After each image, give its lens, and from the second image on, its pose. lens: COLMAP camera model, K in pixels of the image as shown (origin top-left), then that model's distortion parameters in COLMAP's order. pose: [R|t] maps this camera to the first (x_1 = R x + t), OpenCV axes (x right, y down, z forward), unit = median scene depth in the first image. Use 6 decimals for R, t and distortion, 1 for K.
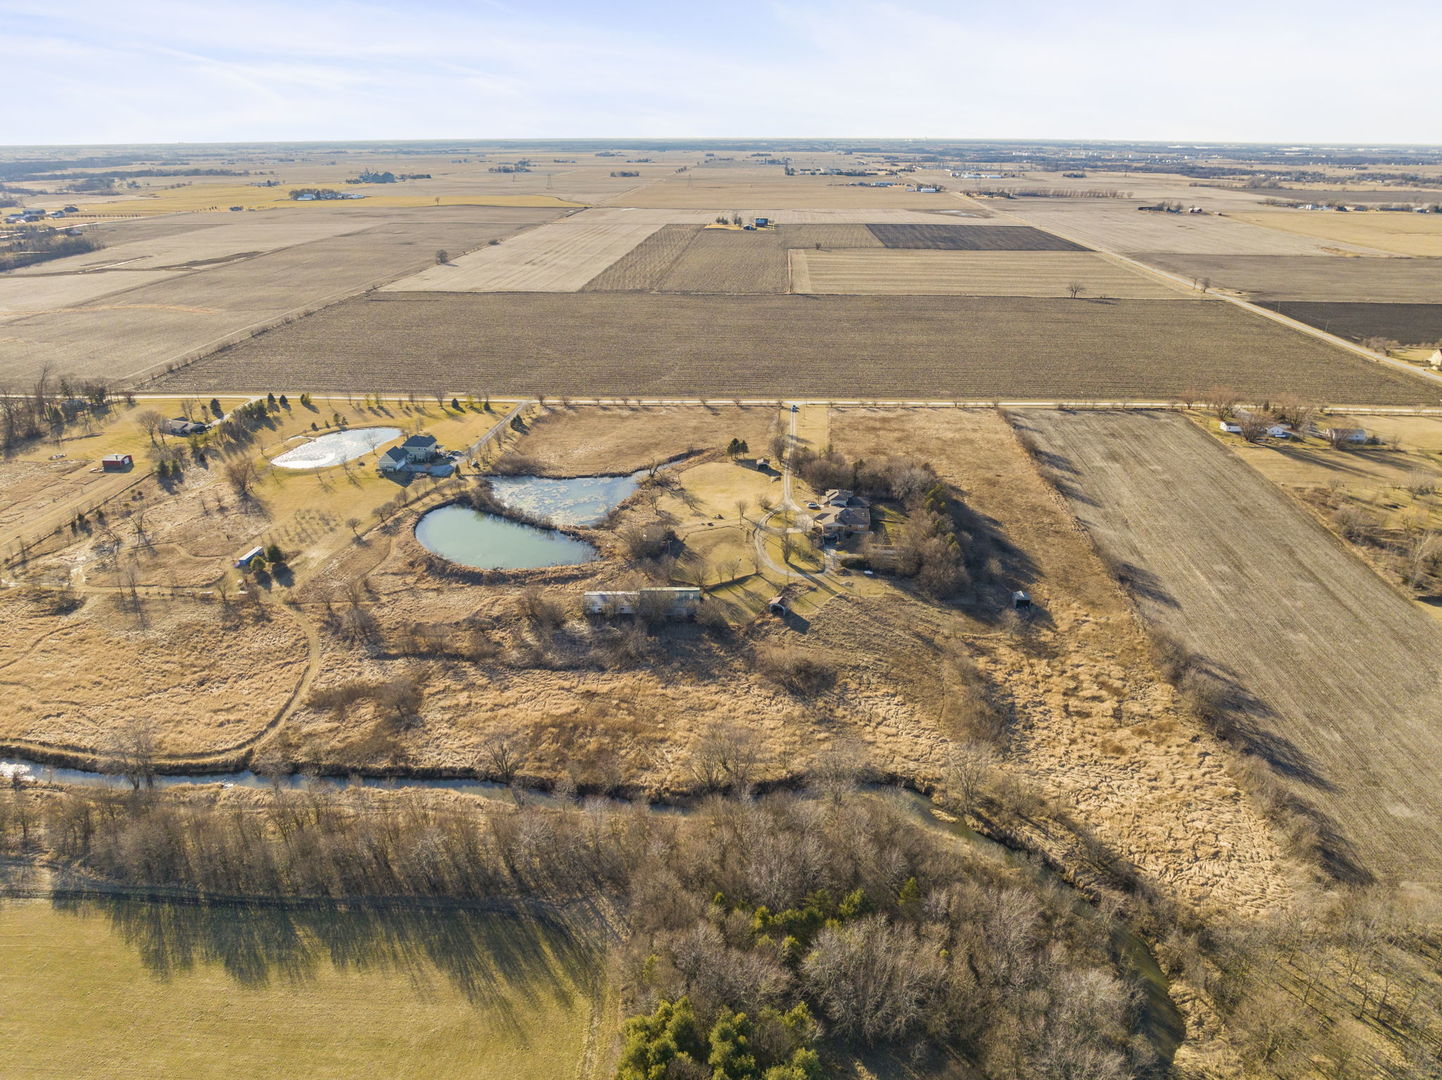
lens RADIAL K [[1039.8, 0, 721.0], [0, 1039.8, 540.0], [0, 0, 1]] dist [-0.032932, 0.000626]
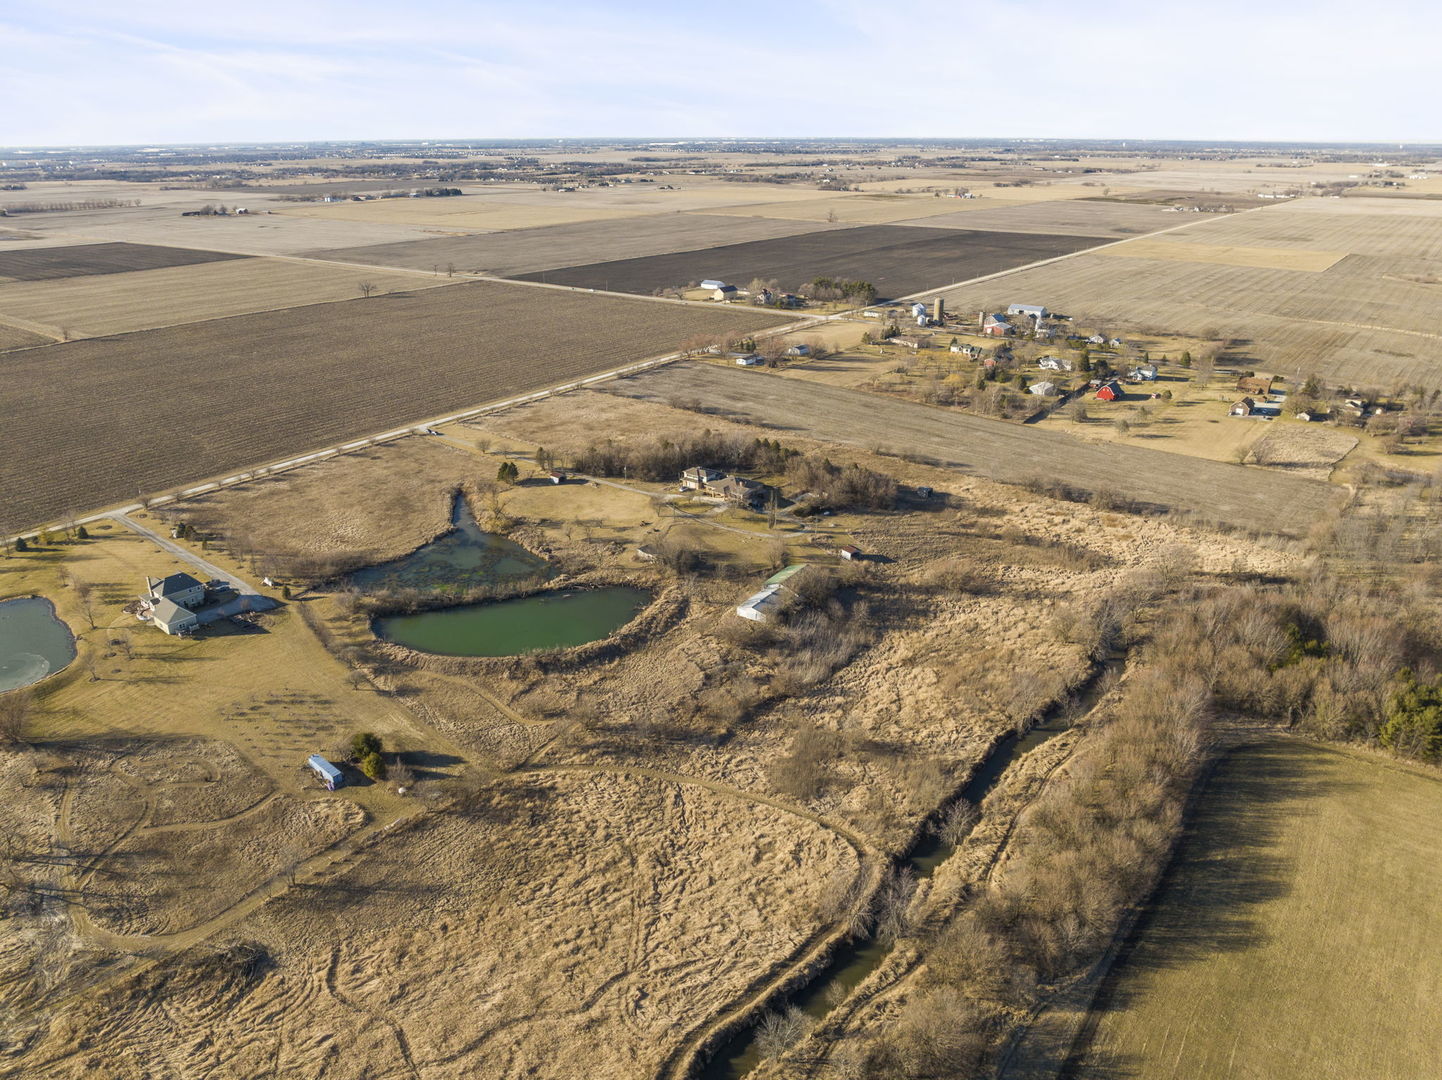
lens RADIAL K [[1039.8, 0, 721.0], [0, 1039.8, 540.0], [0, 0, 1]] dist [-0.032932, 0.000626]
pose [[0.552698, -0.308412, 0.774214, -0.816723], [0.309423, 0.938539, 0.152980, -0.152031], [-0.773810, 0.155007, 0.614158, 0.387900]]
